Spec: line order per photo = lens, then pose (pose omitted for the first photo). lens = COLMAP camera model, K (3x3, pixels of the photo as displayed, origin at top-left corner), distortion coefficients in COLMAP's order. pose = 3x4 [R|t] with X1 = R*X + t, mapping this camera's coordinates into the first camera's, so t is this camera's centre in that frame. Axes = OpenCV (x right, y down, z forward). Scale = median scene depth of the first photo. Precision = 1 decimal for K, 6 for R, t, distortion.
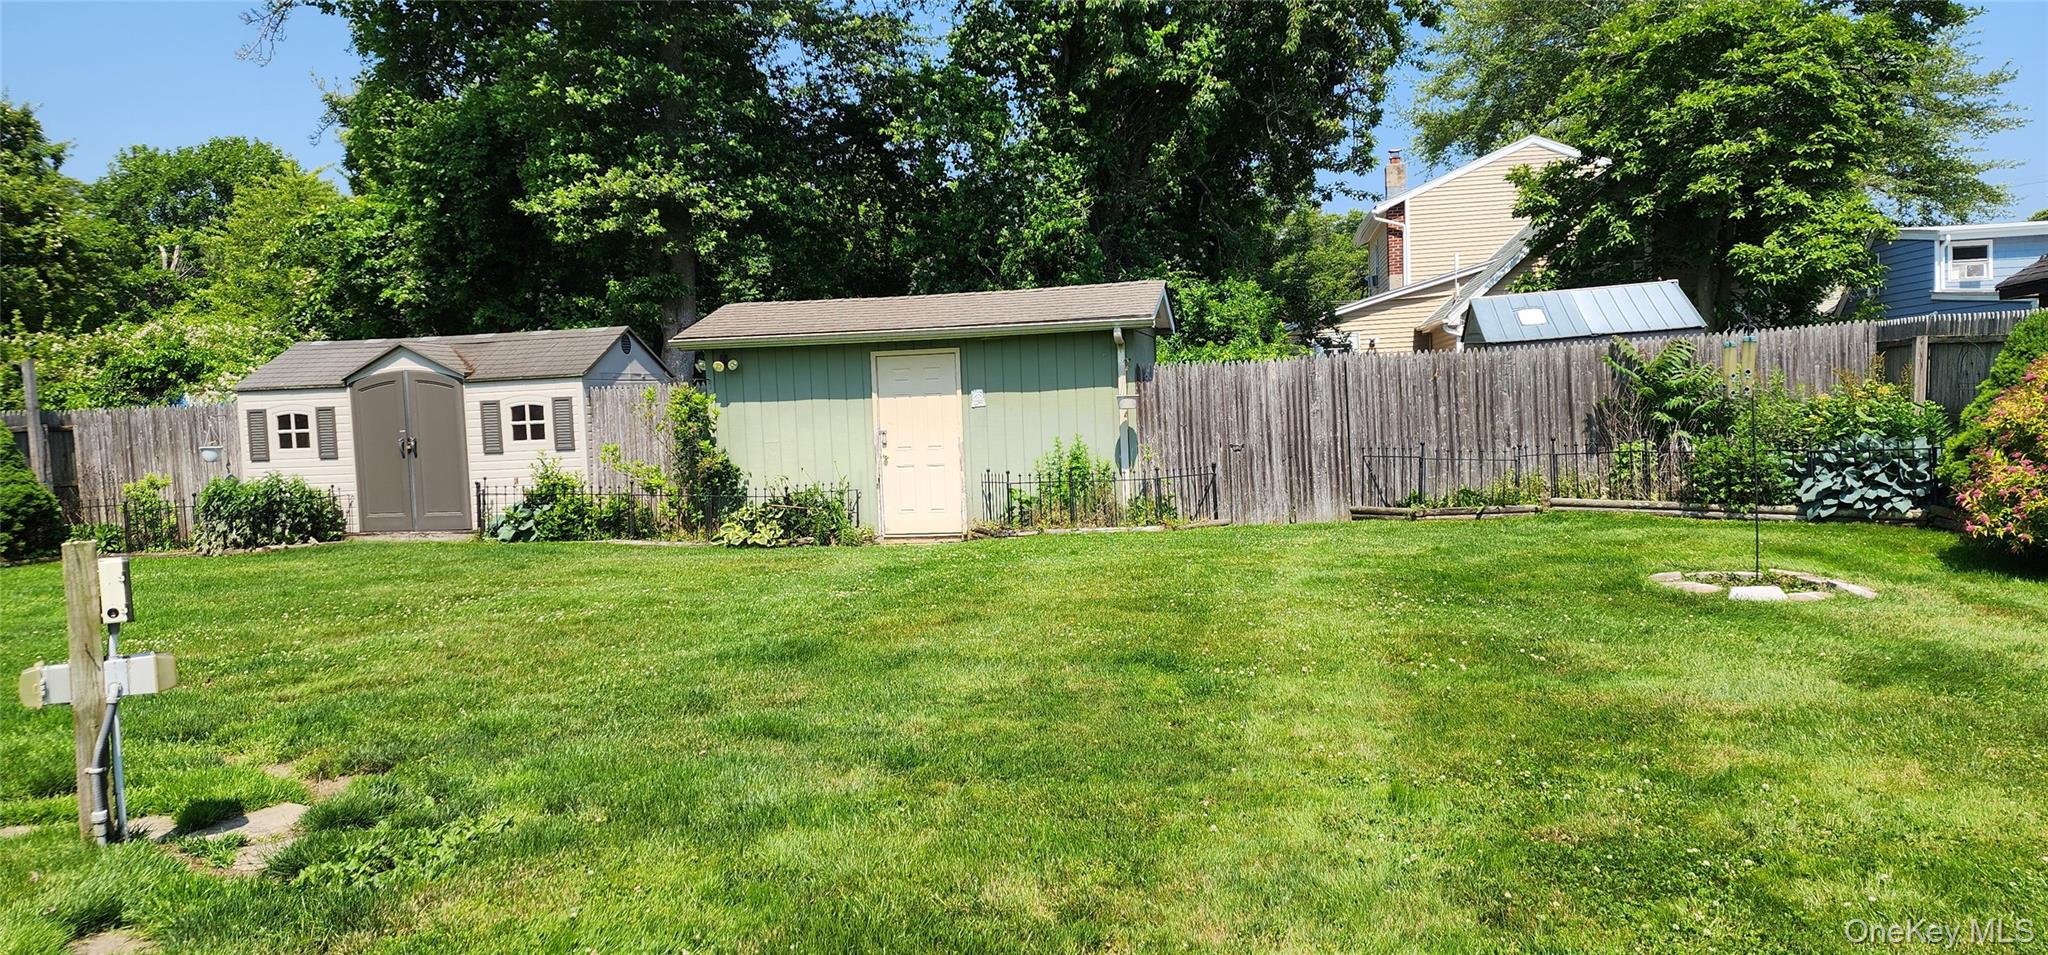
lens RADIAL K [[1375.3, 0, 1034.2], [0, 1375.3, 466.0], [0, 0, 1]] dist [0.035482, -0.031183]
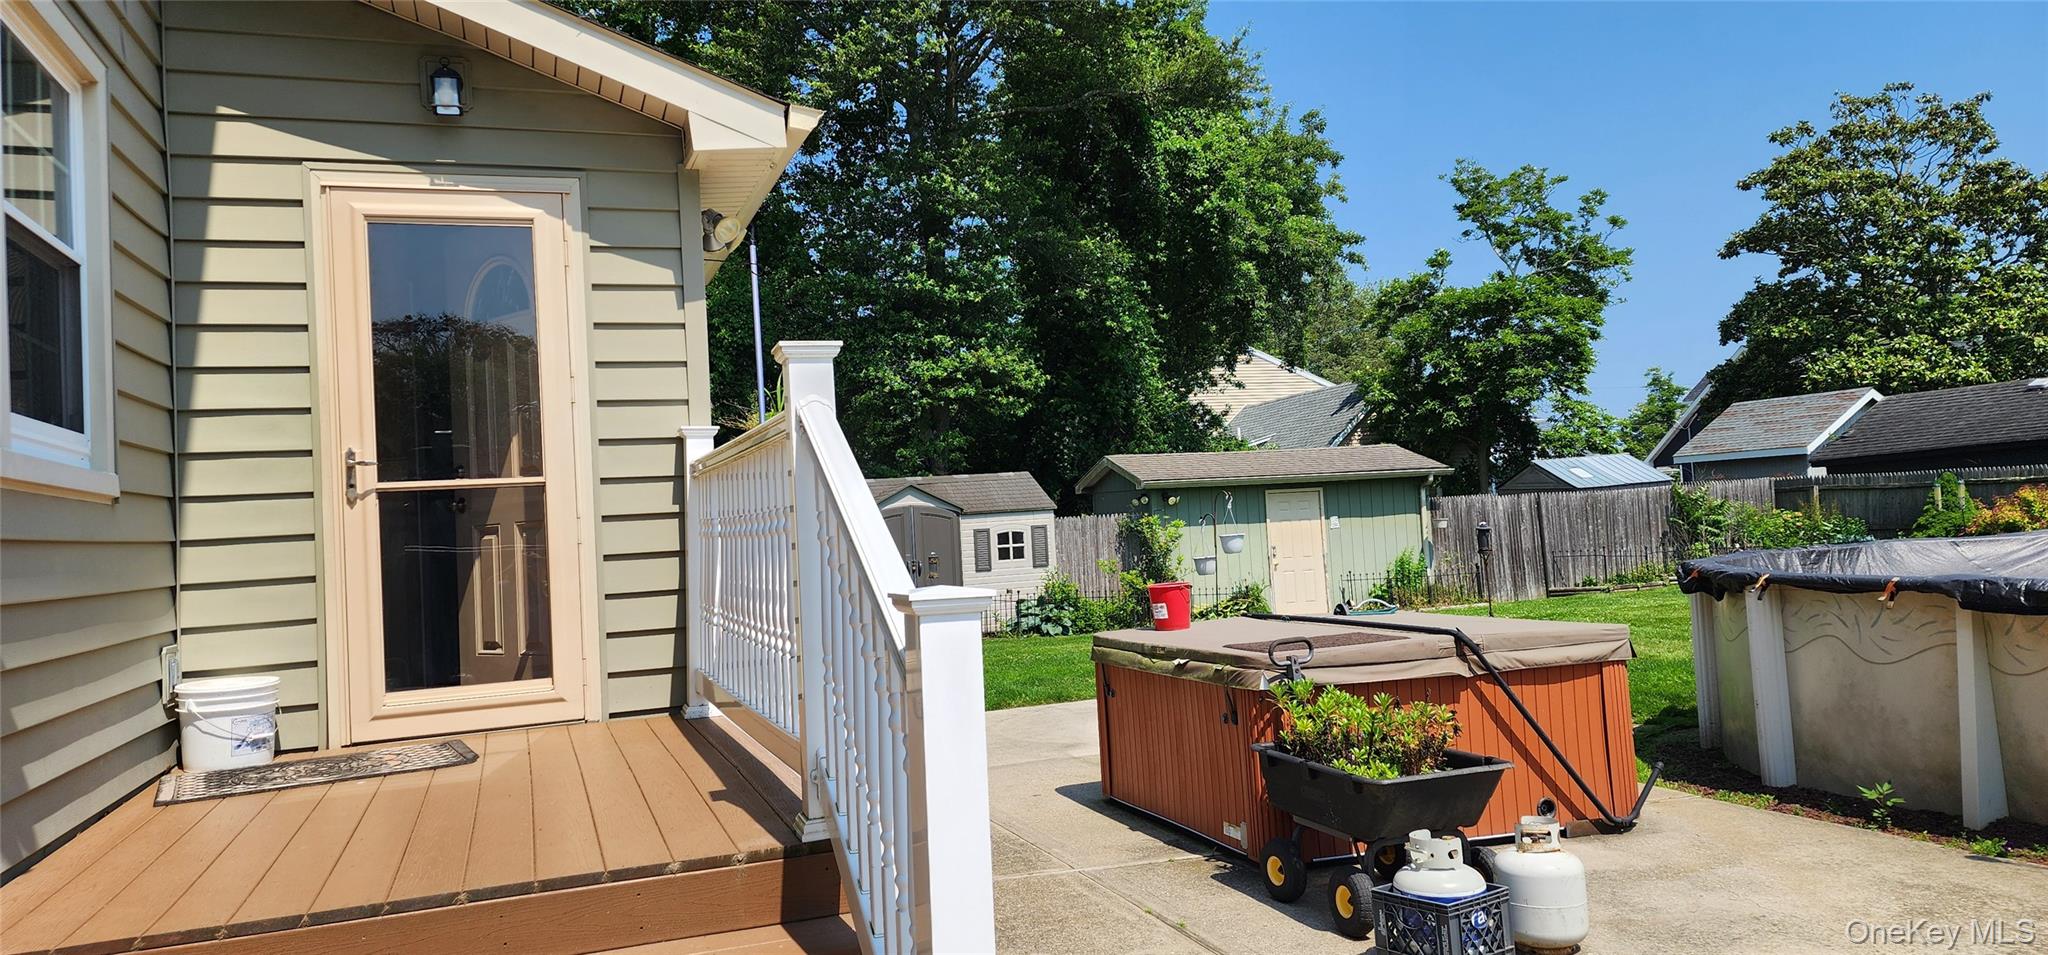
lens RADIAL K [[1375.3, 0, 1010.6], [0, 1375.3, 467.6], [0, 0, 1]] dist [0.035482, -0.031183]
pose [[0.881525, 0.014442, 0.471917, -0.968441], [0.041723, 0.993239, -0.108333, 0.034418], [-0.470291, 0.115188, 0.874962, -0.116256]]
